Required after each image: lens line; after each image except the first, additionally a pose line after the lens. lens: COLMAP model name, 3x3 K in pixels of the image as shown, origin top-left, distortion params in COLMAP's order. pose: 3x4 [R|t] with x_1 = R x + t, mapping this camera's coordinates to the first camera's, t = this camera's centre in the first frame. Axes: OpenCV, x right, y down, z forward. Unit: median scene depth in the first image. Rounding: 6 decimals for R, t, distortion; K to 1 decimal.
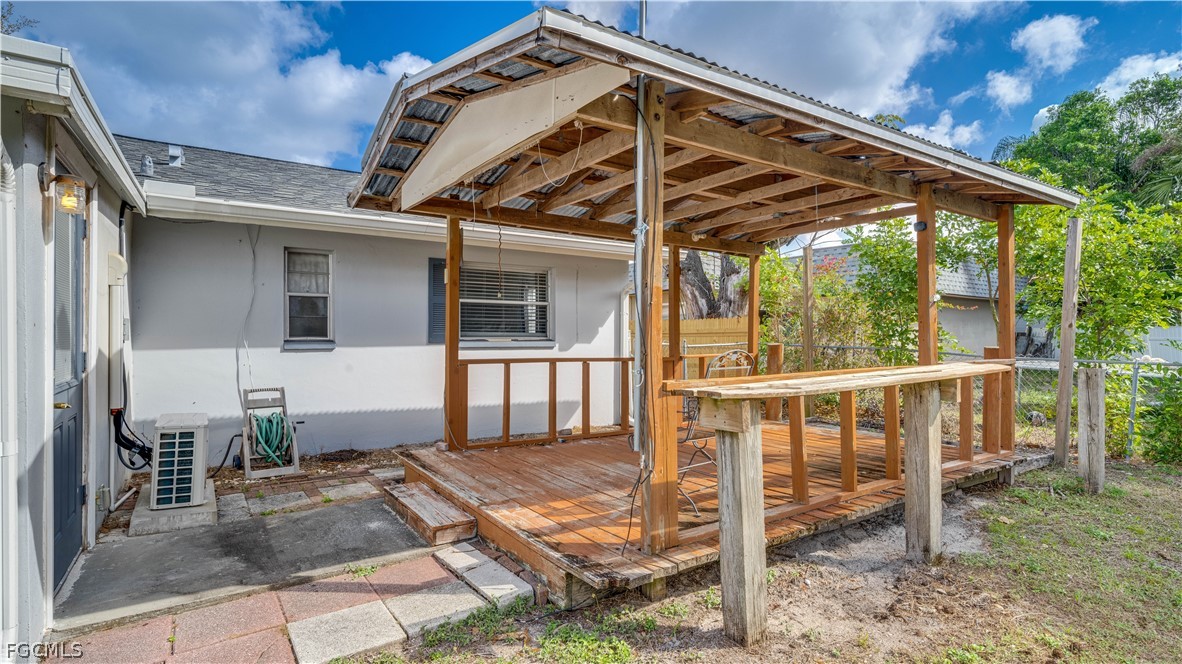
lens RADIAL K [[582.7, 0, 590.9], [0, 582.7, 340.2], [0, 0, 1]] dist [-0.000491, -0.000057]
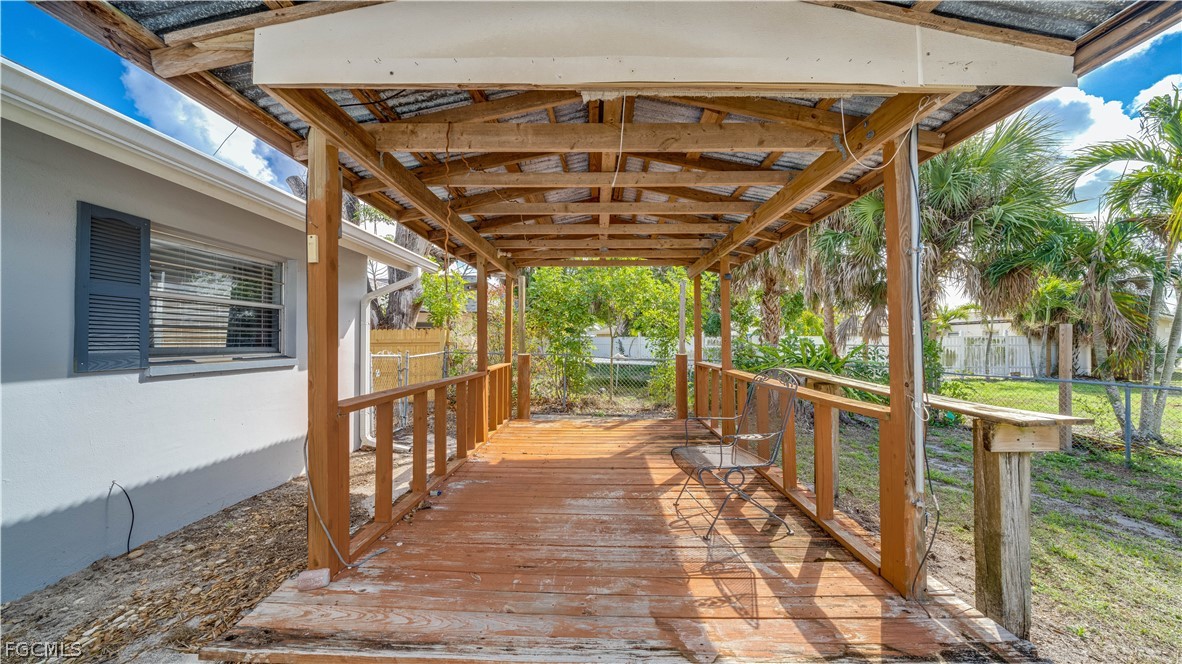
lens RADIAL K [[404.4, 0, 589.4], [0, 404.4, 339.5], [0, 0, 1]] dist [-0.005800, -0.000001]
pose [[0.572026, -0.000893, 0.820235, -0.581398], [0.007429, 0.999964, -0.004092, -0.039405], [-0.820202, 0.008435, 0.572012, 0.847028]]
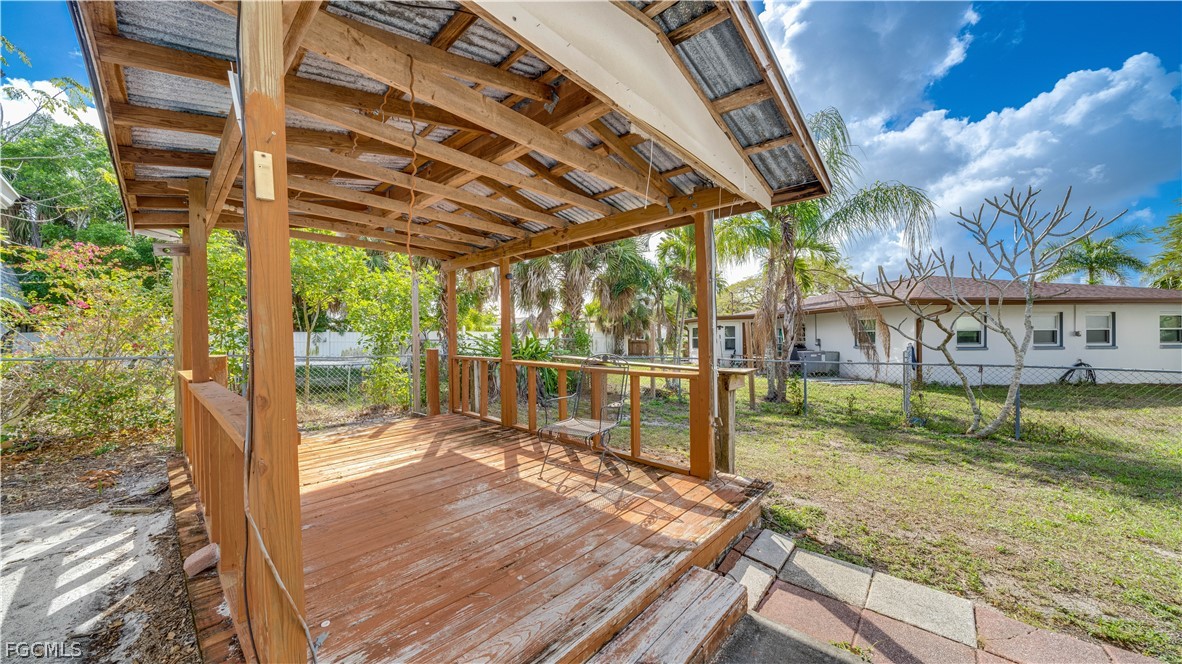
lens RADIAL K [[404.4, 0, 589.4], [0, 404.4, 339.5], [0, 0, 1]] dist [-0.005800, -0.000001]
pose [[-0.241338, -0.010742, 0.970382, -0.724641], [0.014581, 0.999786, 0.014694, -0.035470], [-0.970332, 0.017695, -0.241129, 1.275506]]
